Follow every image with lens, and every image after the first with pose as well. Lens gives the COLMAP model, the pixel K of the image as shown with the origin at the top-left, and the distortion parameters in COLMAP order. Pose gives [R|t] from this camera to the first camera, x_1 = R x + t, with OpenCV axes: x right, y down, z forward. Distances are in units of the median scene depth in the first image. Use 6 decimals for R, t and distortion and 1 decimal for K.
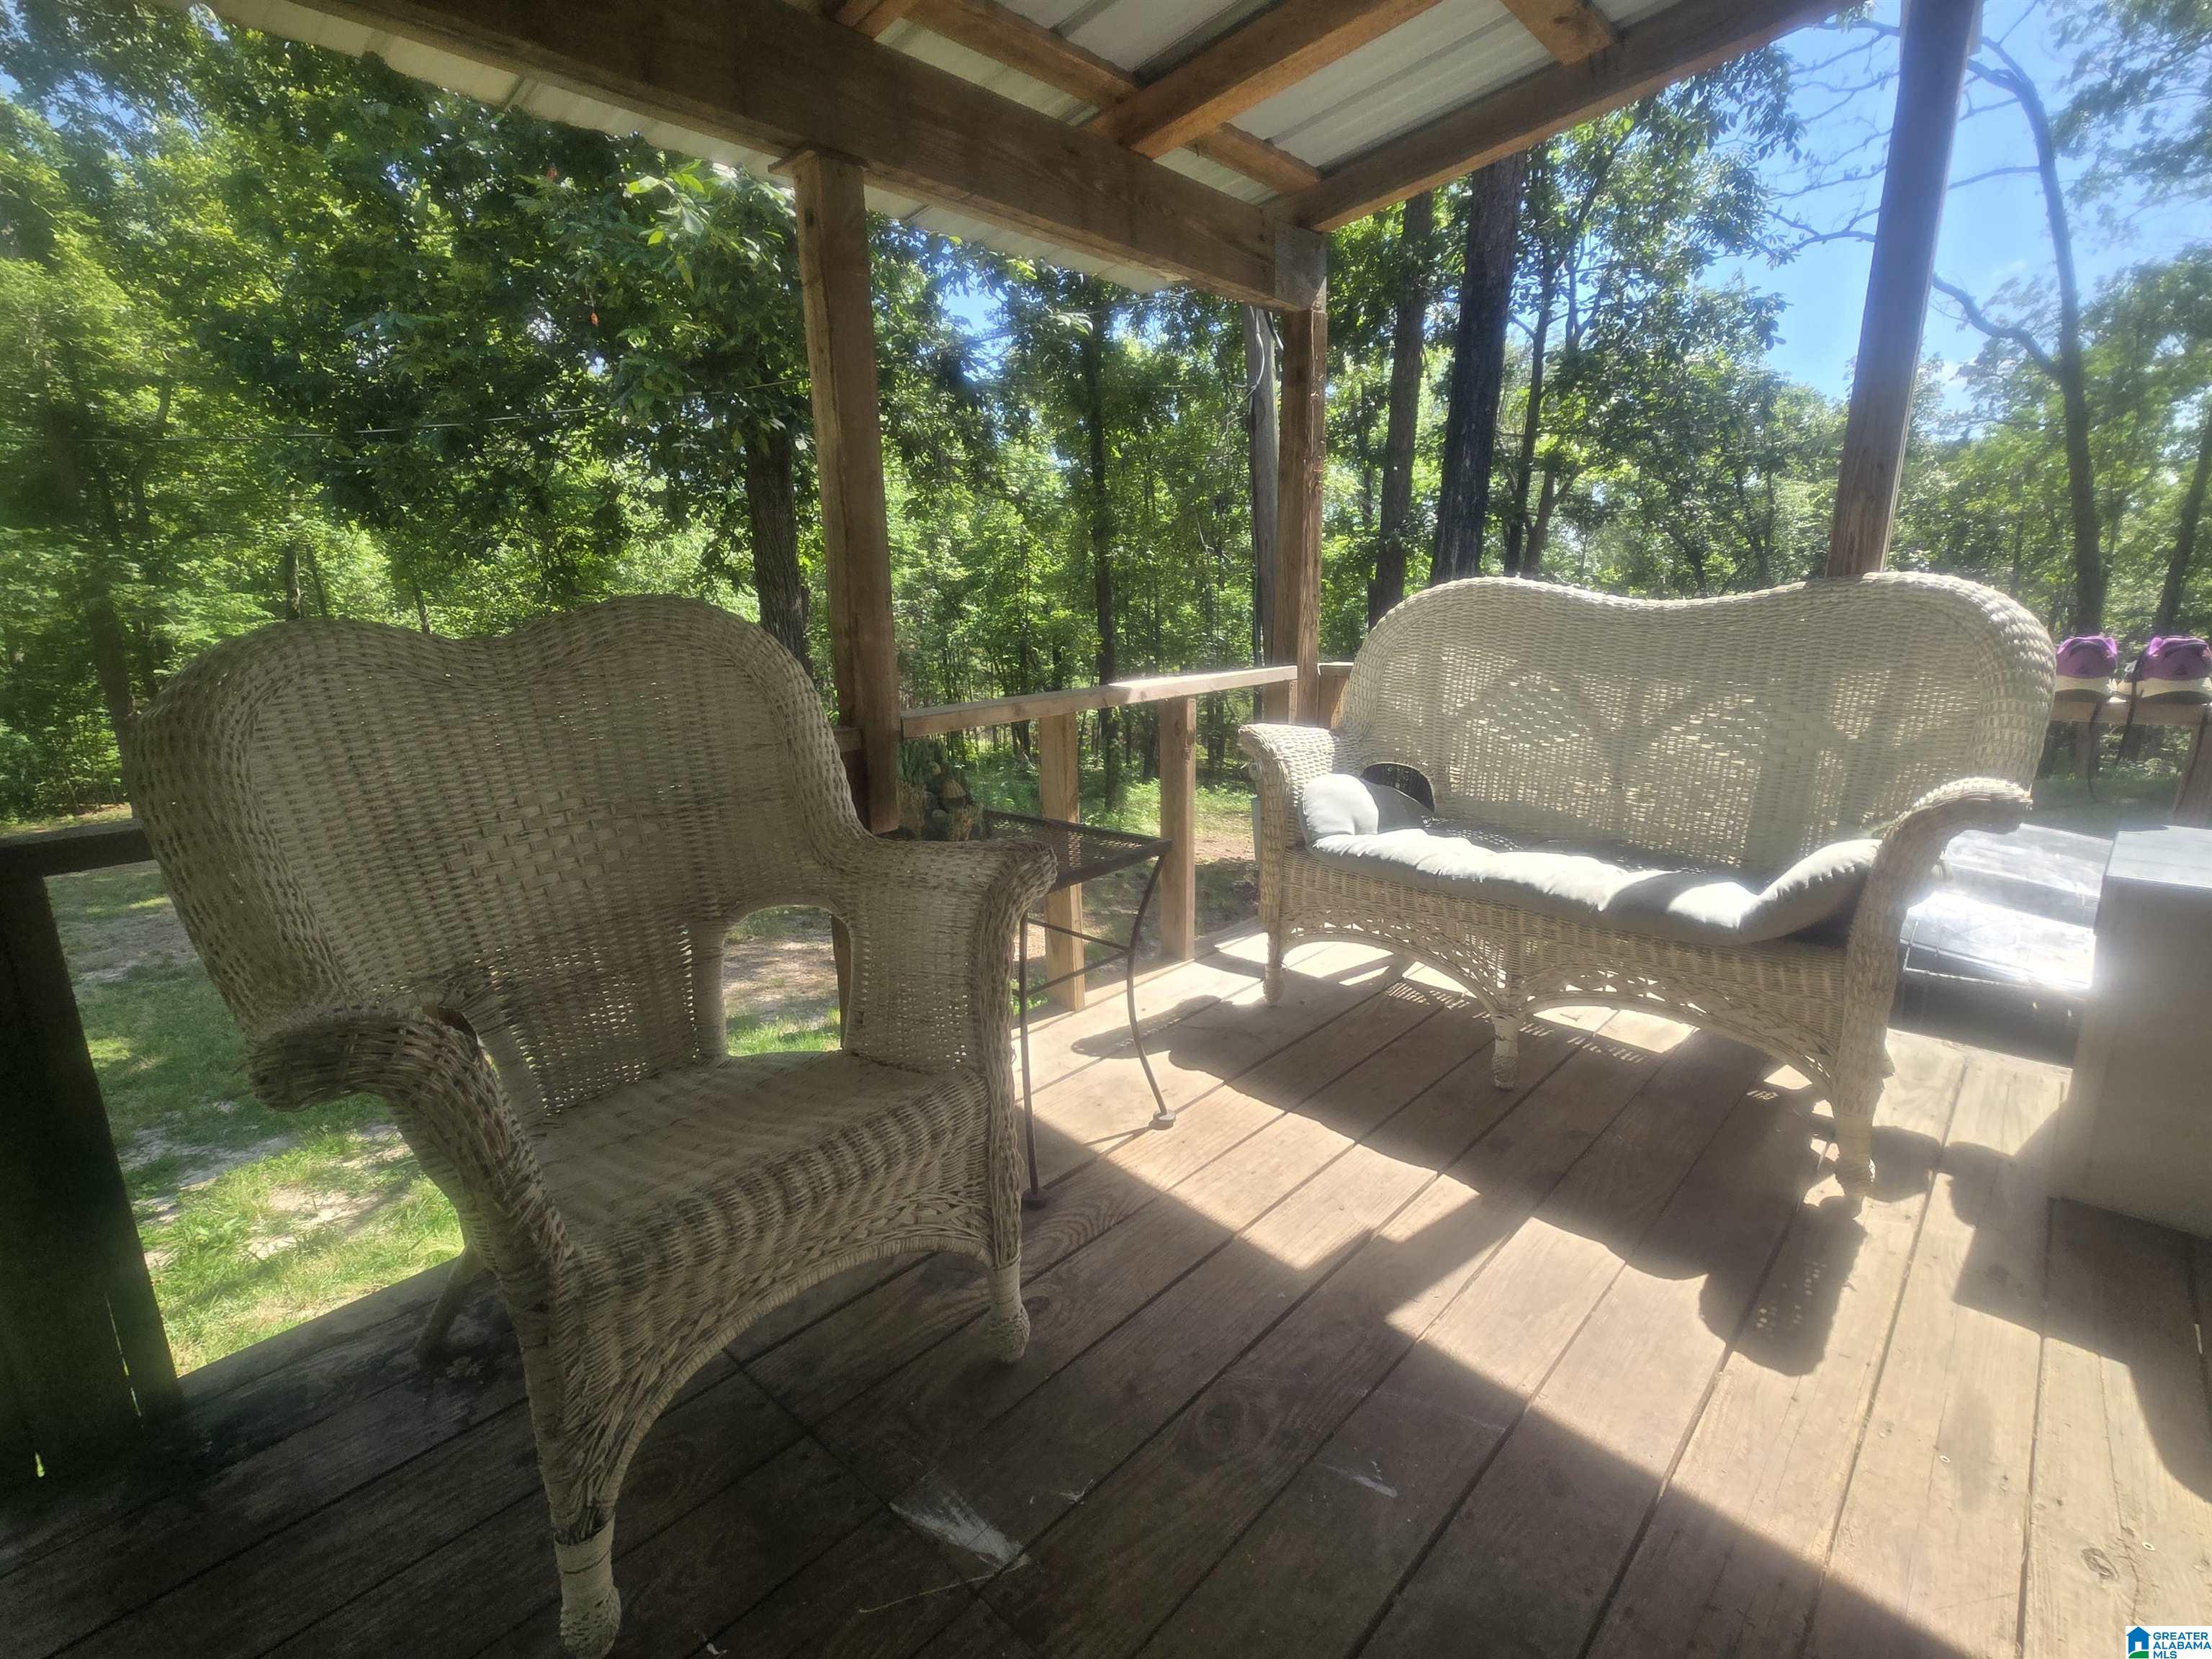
lens RADIAL K [[907.2, 0, 1106.3], [0, 907.2, 811.9], [0, 0, 1]] dist [0.000721, 0.001146]
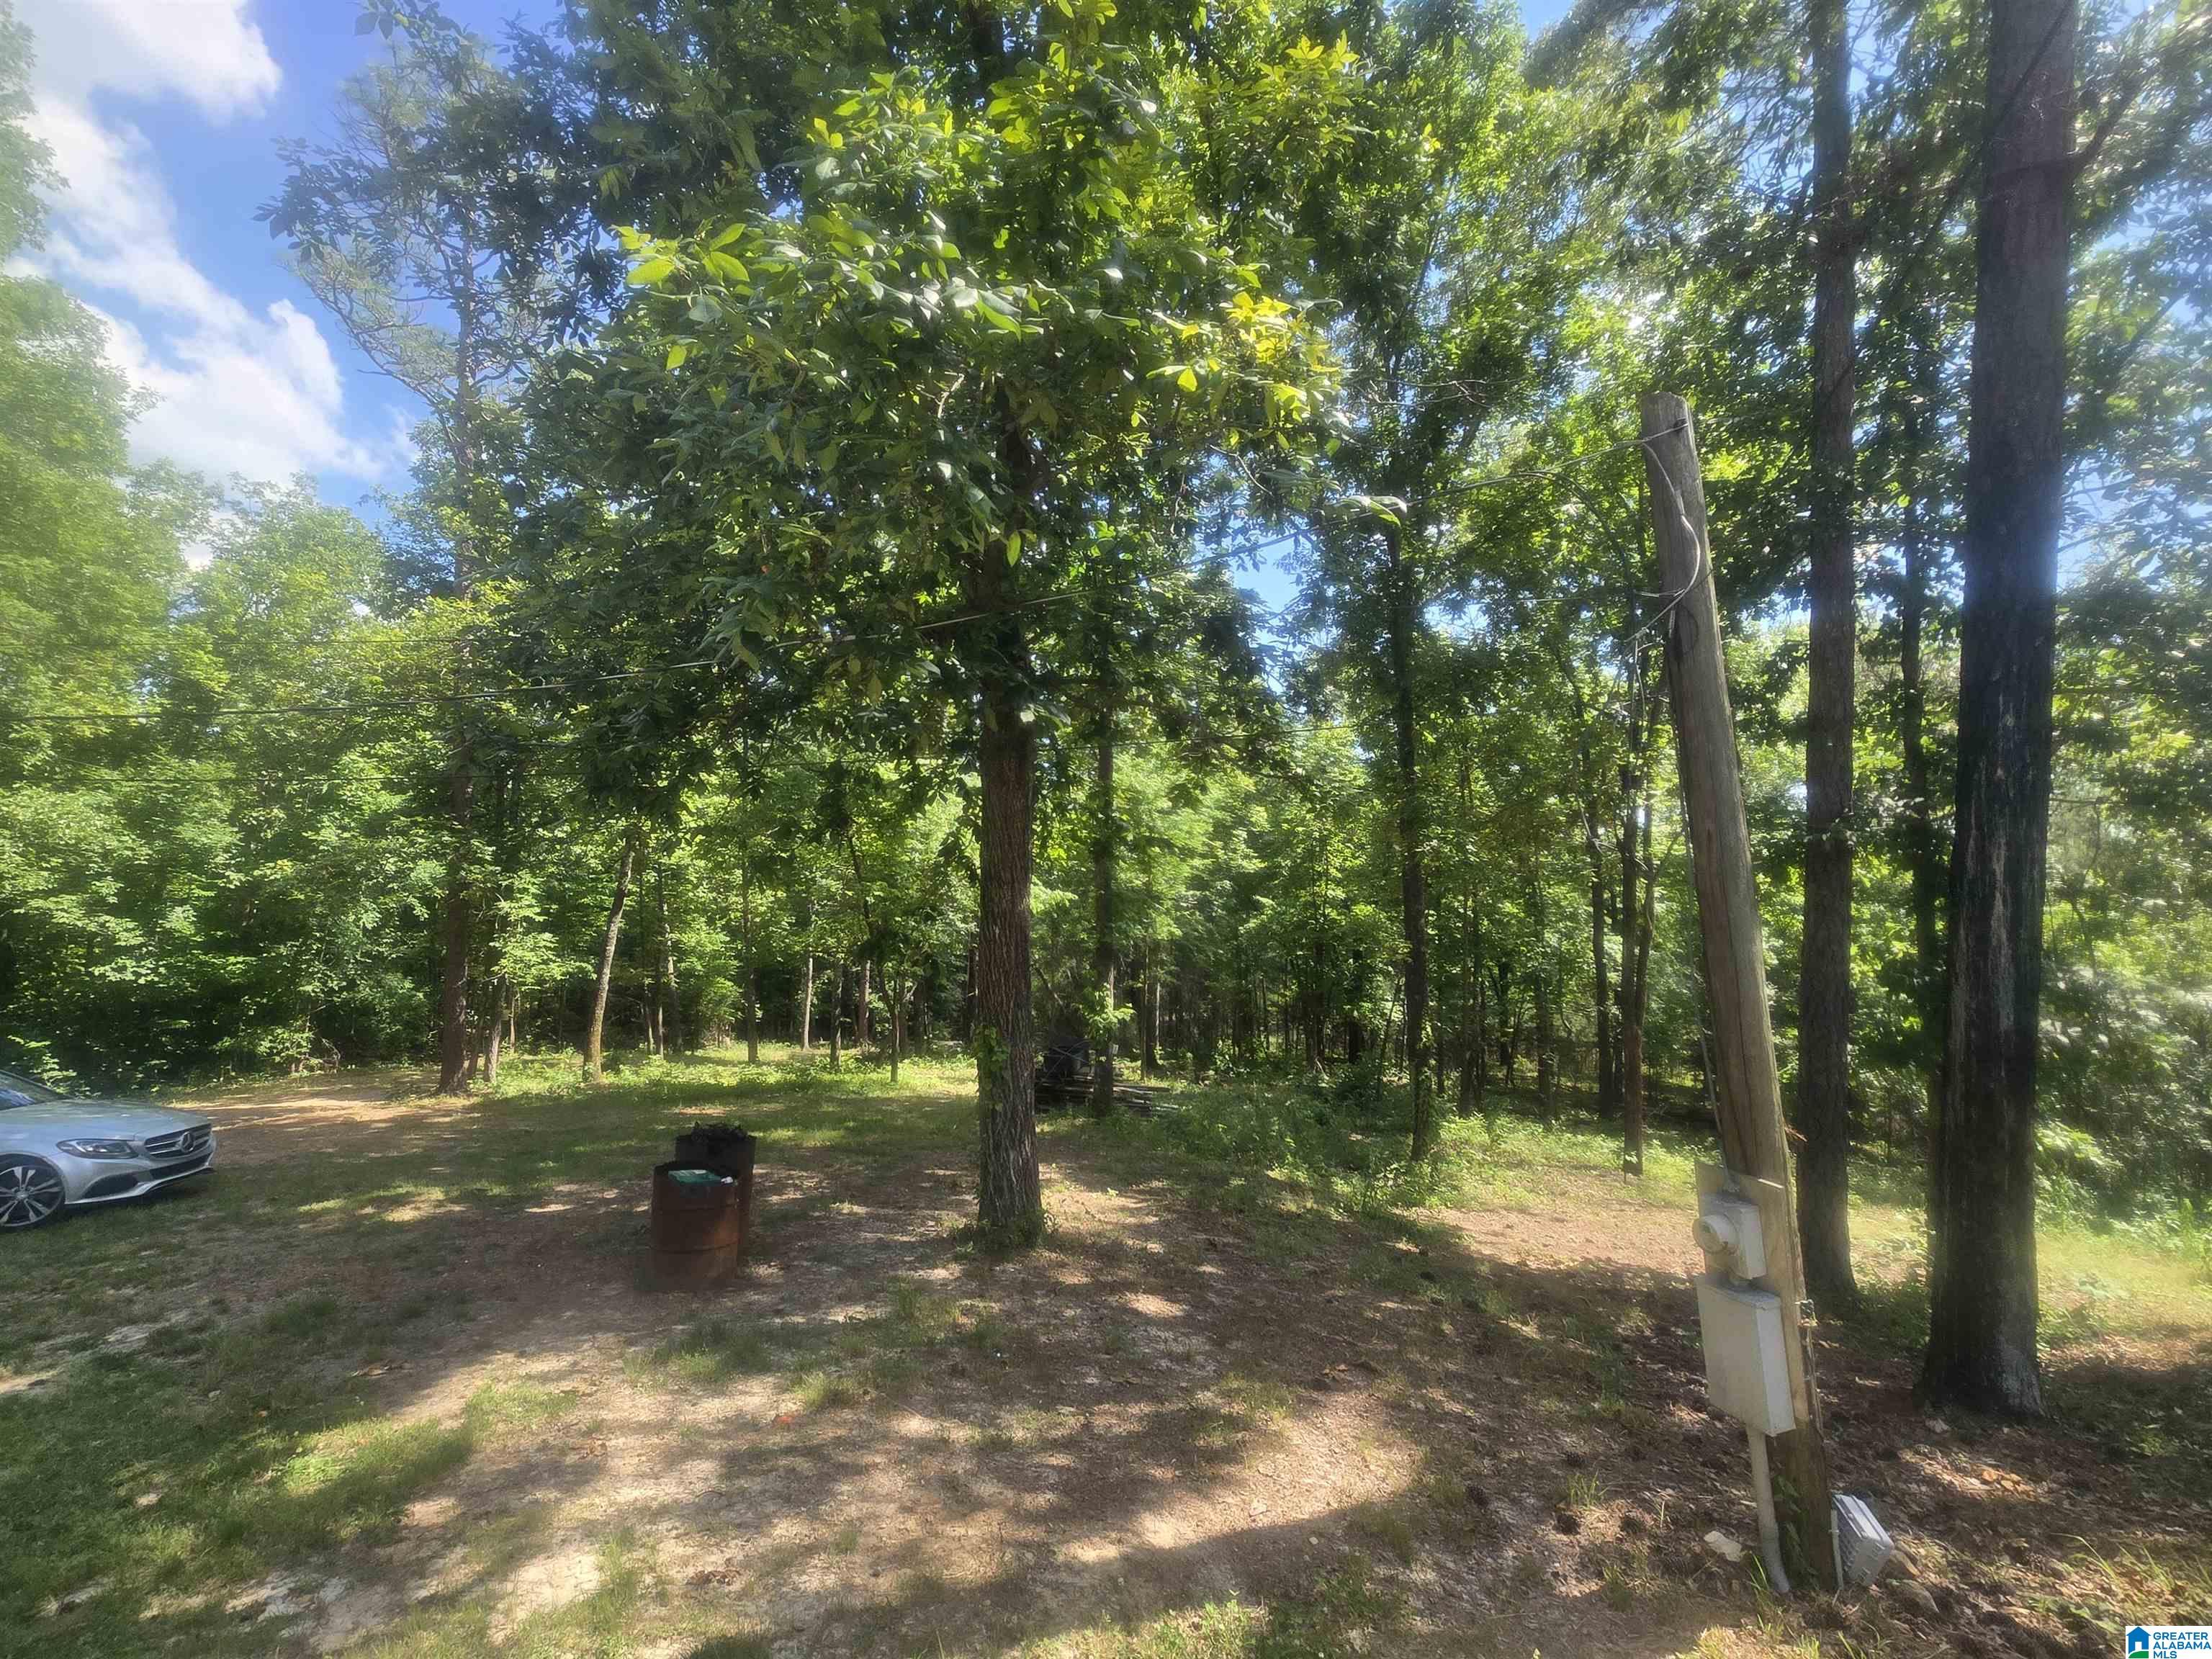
lens RADIAL K [[894.6, 0, 1123.7], [0, 894.6, 829.5], [0, 0, 1]] dist [0.001586, 0.000096]
pose [[0.951583, 0.005288, -0.307347, -0.002840], [-0.094370, 0.956594, -0.275723, -0.034881], [0.292548, 0.291377, 0.910777, 0.119063]]
